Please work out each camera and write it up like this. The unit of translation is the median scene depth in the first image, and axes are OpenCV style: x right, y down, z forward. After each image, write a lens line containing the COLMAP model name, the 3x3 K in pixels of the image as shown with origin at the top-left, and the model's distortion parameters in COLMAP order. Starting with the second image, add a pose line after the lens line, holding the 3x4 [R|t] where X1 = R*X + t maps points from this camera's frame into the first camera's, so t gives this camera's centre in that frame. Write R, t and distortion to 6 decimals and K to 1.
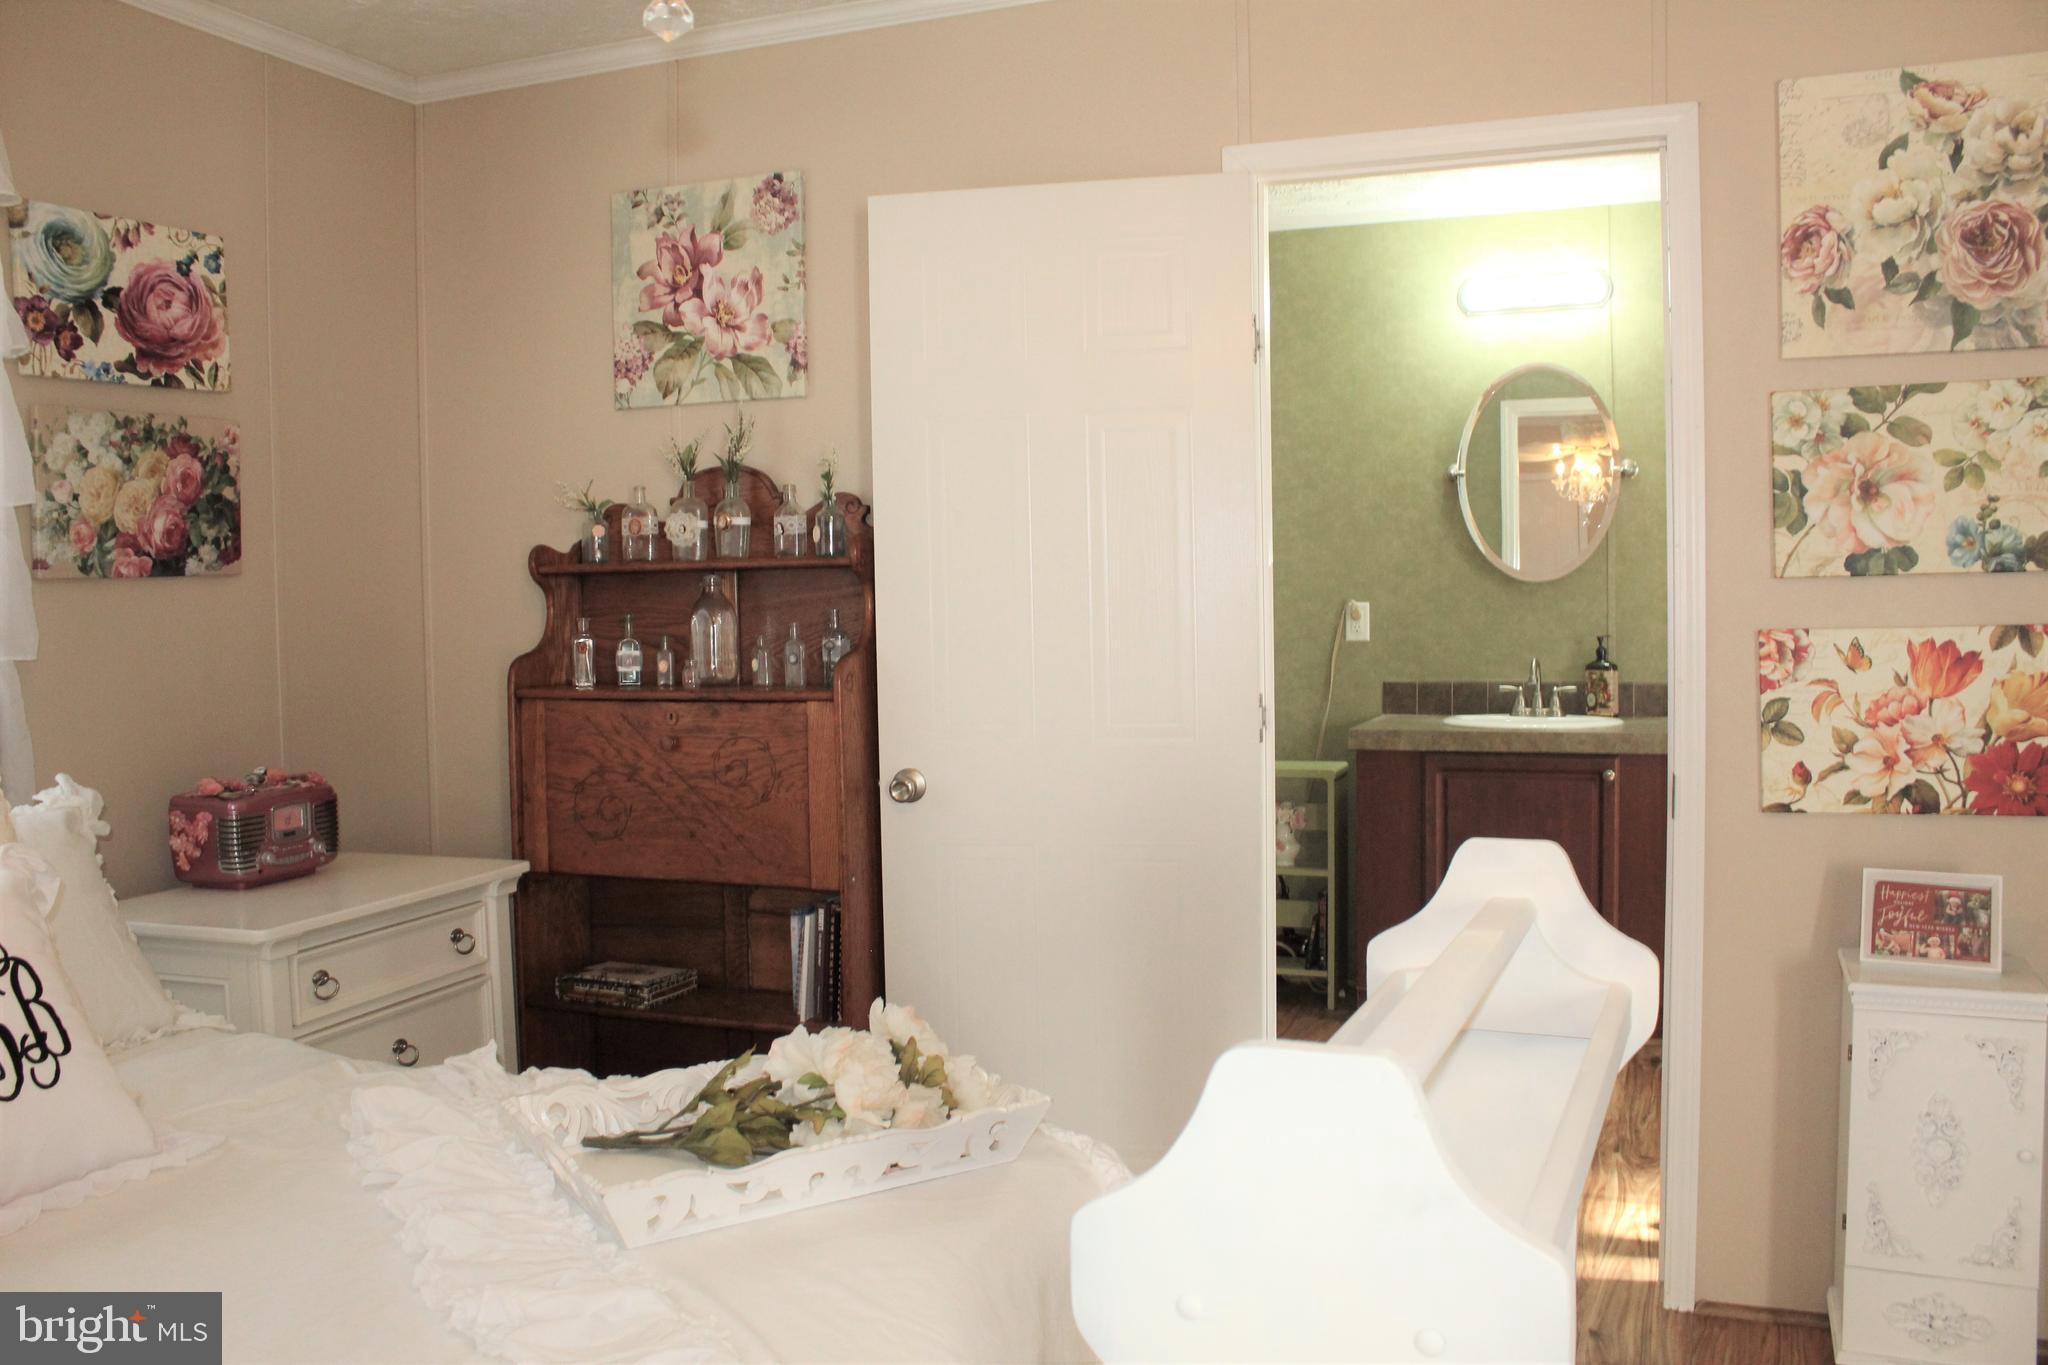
lens RADIAL K [[1732.5, 0, 1033.8], [0, 1732.5, 684.2], [0, 0, 1]] dist [-0.151481, 0.121725]
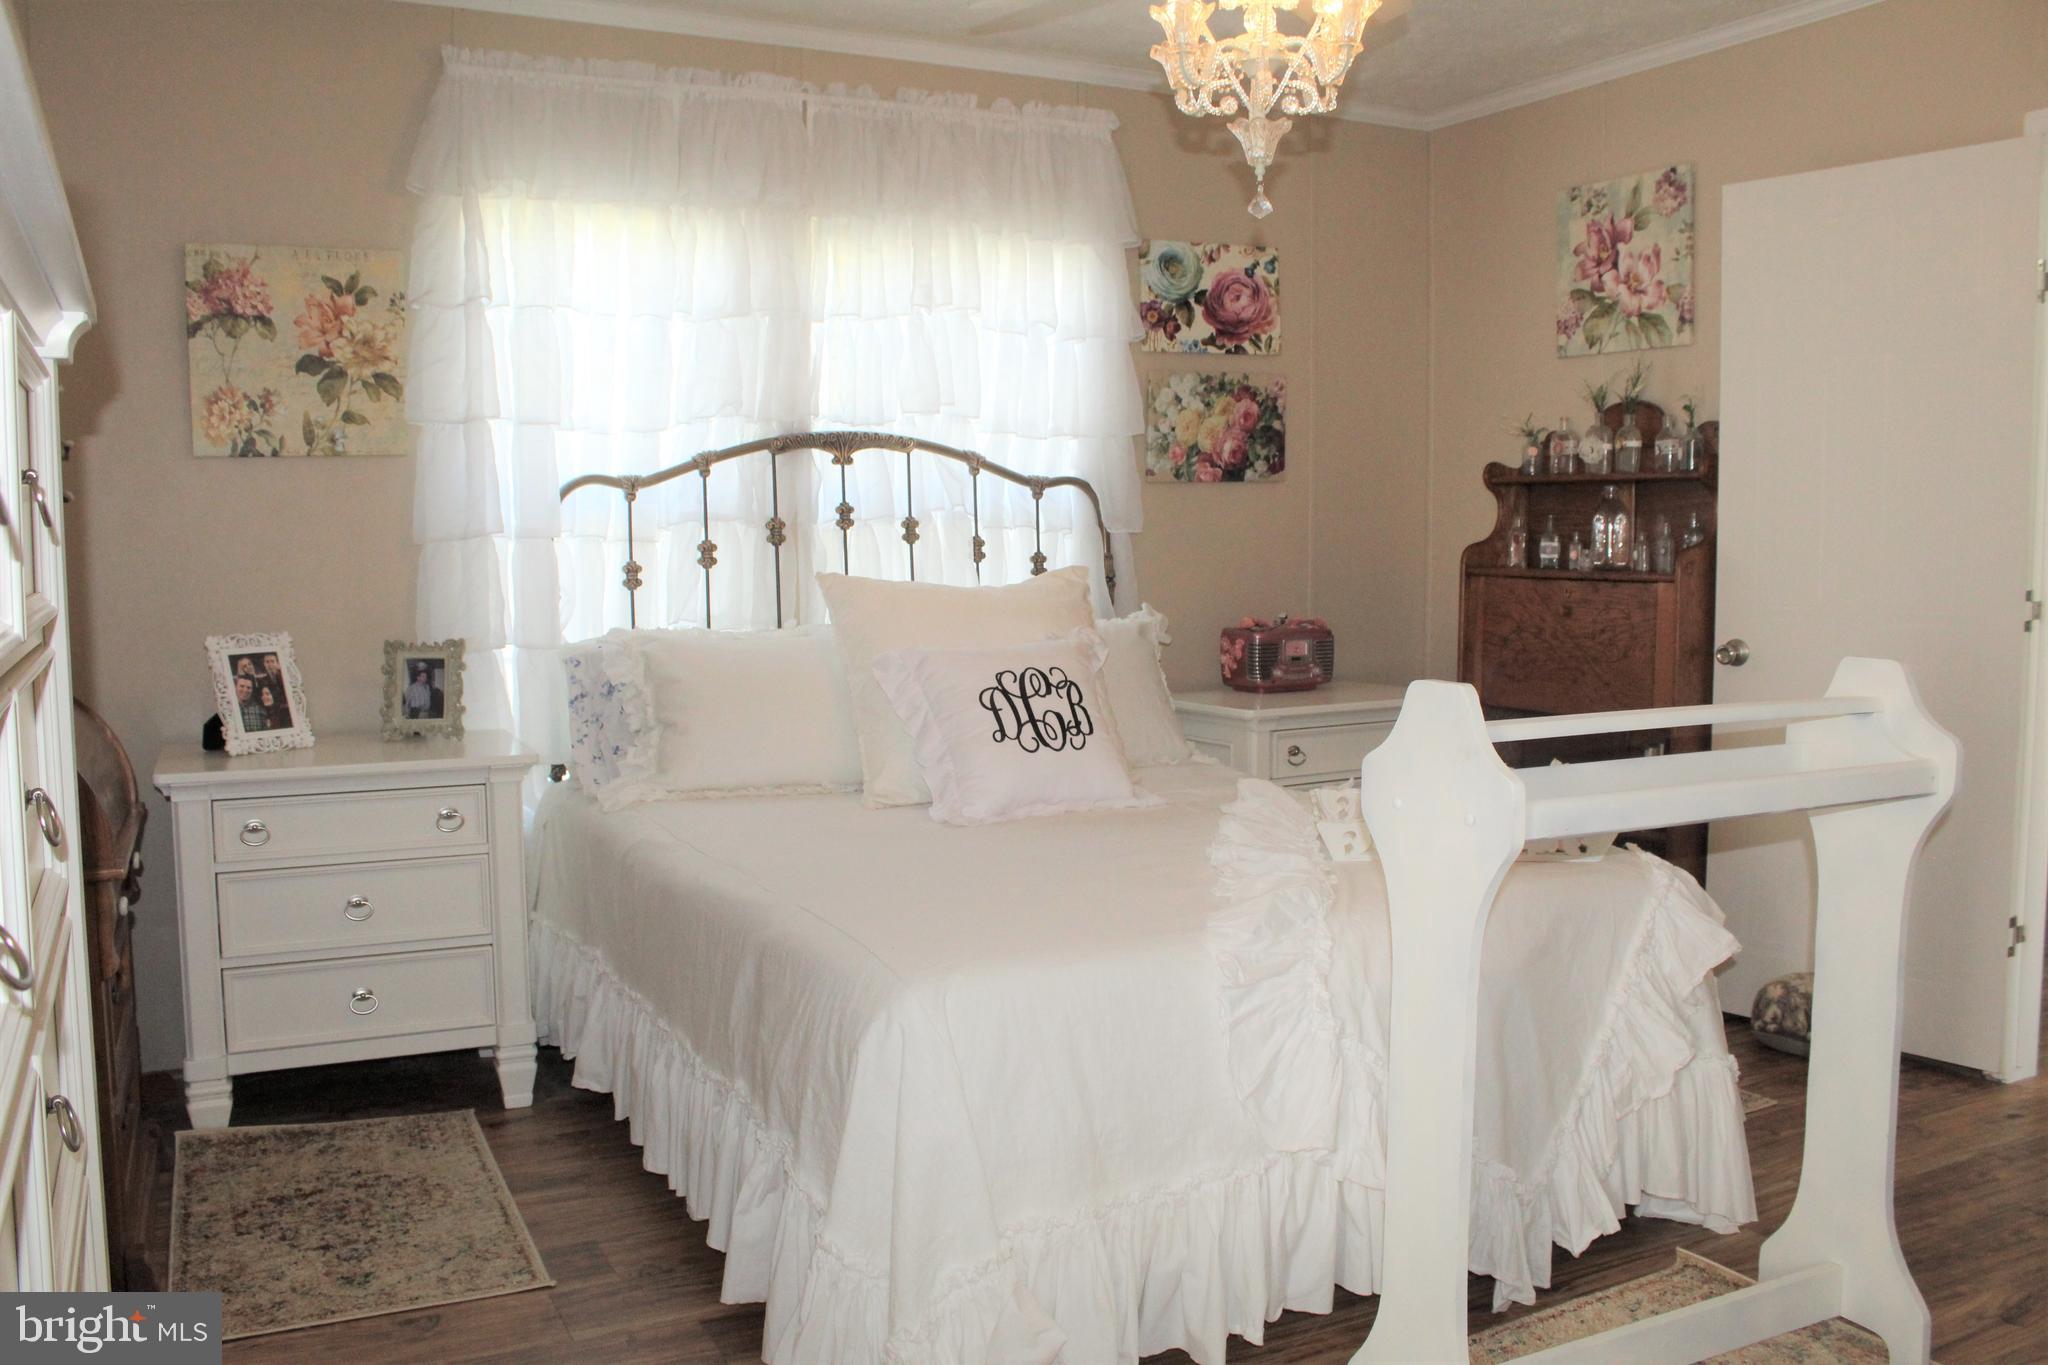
lens RADIAL K [[1732.5, 0, 1021.3], [0, 1732.5, 675.4], [0, 0, 1]] dist [-0.151481, 0.121725]
pose [[0.765350, 0.069519, -0.639848, 0.399778], [-0.043696, 0.997468, 0.056107, 0.035591], [0.642129, -0.014983, 0.766450, -0.356404]]
